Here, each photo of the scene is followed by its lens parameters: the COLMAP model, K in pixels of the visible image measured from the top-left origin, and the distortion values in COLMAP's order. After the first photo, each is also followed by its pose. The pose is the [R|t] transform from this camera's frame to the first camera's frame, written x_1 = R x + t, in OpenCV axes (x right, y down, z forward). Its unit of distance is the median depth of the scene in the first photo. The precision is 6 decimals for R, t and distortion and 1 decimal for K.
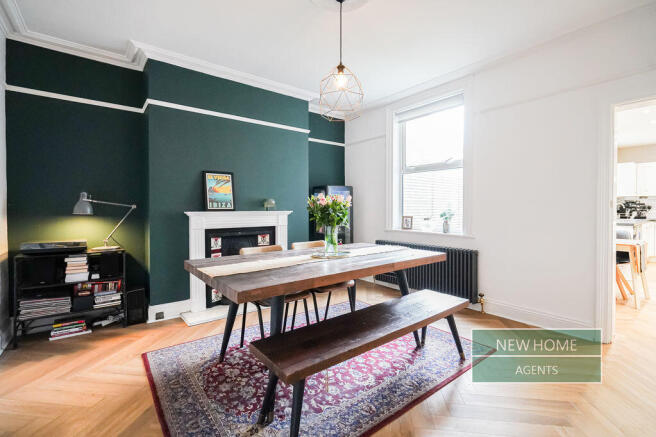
lens RADIAL K [[297.3, 0, 329.7], [0, 297.3, 211.5], [0, 0, 1]] dist [-0.000784, 0.000029]
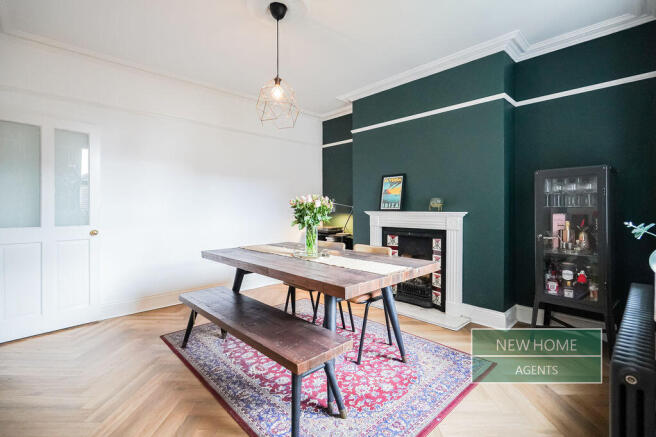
lens RADIAL K [[303.4, 0, 328.5], [0, 303.4, 212.2], [0, 0, 1]] dist [0.000147, 0.000106]
pose [[0.095466, 0.011402, -0.995367, 0.719288], [-0.013094, 0.999862, 0.010198, -0.005633], [0.995347, 0.012060, 0.095602, 0.673252]]
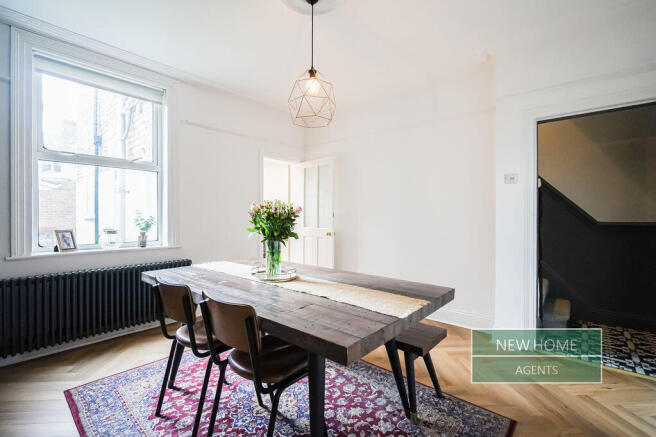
lens RADIAL K [[303.4, 0, 328.5], [0, 303.4, 212.2], [0, 0, 1]] dist [0.000147, 0.000106]
pose [[-0.188433, 0.011352, 0.982020, -0.584393], [0.014457, 0.999857, -0.008784, -0.010520], [-0.981980, 0.012542, -0.188570, 0.708371]]
